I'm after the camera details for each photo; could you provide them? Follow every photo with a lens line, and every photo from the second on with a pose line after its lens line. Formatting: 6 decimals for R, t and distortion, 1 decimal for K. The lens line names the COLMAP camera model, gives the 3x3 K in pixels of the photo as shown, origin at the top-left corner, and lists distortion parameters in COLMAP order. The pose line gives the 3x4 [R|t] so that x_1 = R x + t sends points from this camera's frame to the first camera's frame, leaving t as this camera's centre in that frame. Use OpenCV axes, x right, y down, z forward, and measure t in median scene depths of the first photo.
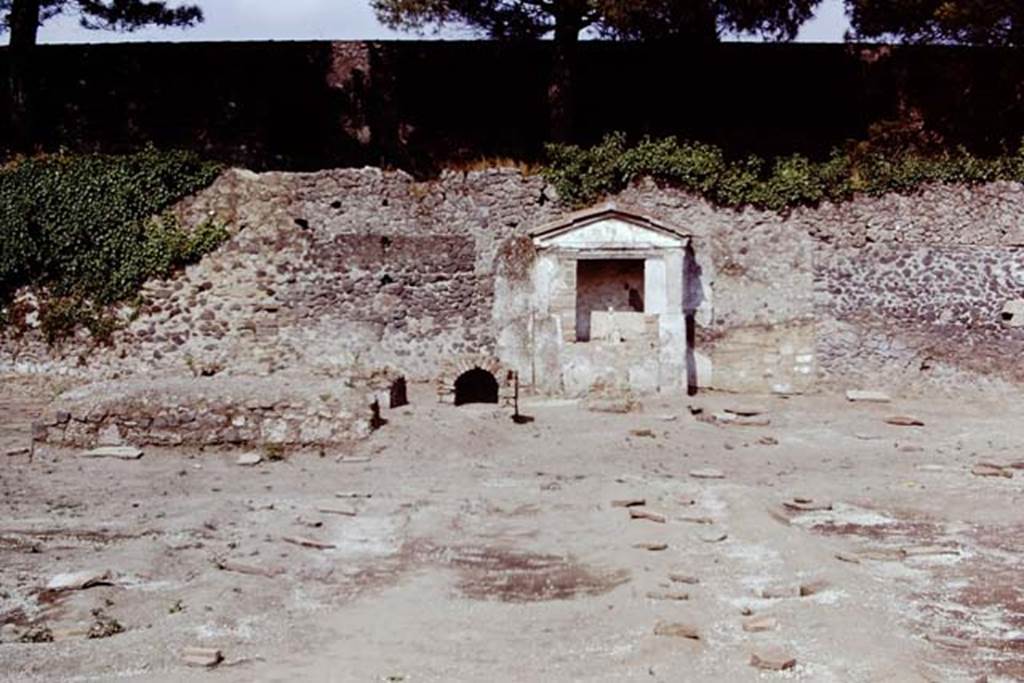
lens RADIAL K [[1627.4, 0, 483.7], [0, 1627.4, 344.6], [0, 0, 1]] dist [-0.282212, 0.660942]
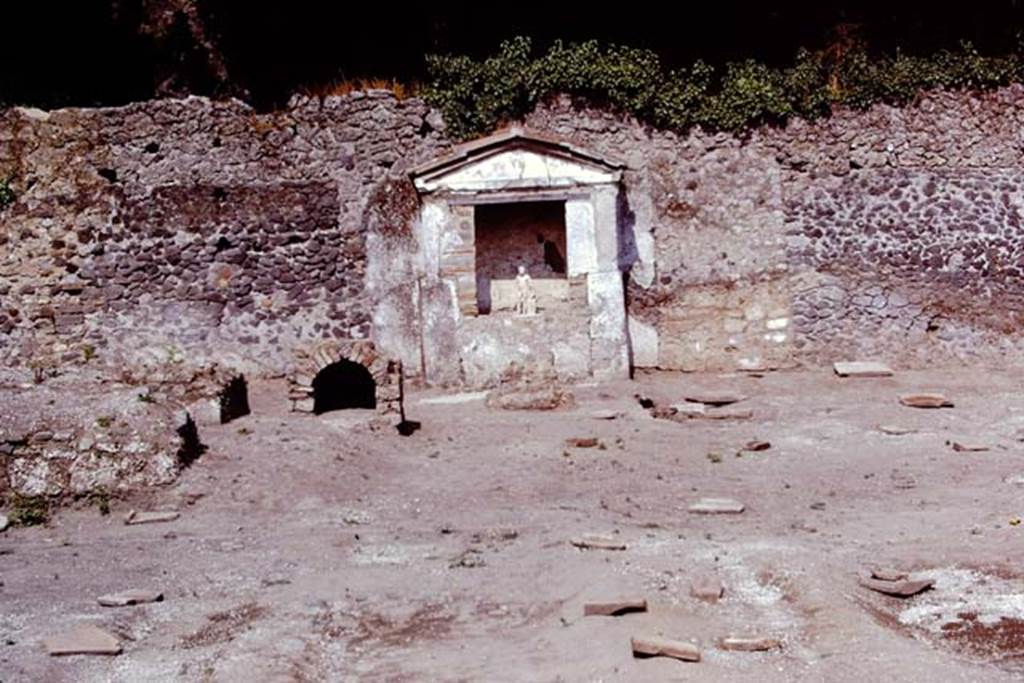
lens RADIAL K [[1601.1, 0, 512.0], [0, 1601.1, 341.5], [0, 0, 1]] dist [-0.249745, -0.129972]
pose [[0.994929, -0.046736, 0.089066, 0.006064], [0.045270, 0.998805, 0.018416, -0.002335], [-0.089821, -0.014290, 0.995855, 0.259273]]
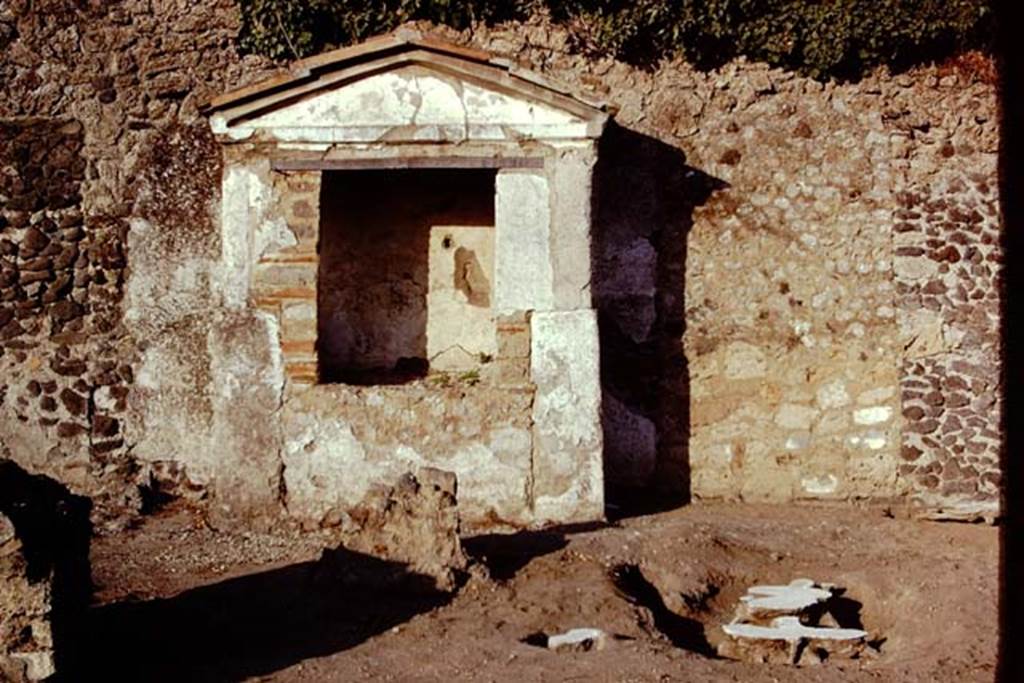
lens RADIAL K [[1655.3, 0, 511.0], [0, 1655.3, 297.0], [0, 0, 1]] dist [-0.237129, 0.079540]
pose [[0.991971, -0.000405, 0.126464, 0.051336], [0.003390, 0.999721, -0.023385, -0.012444], [-0.126419, 0.023626, 0.991696, 0.588187]]
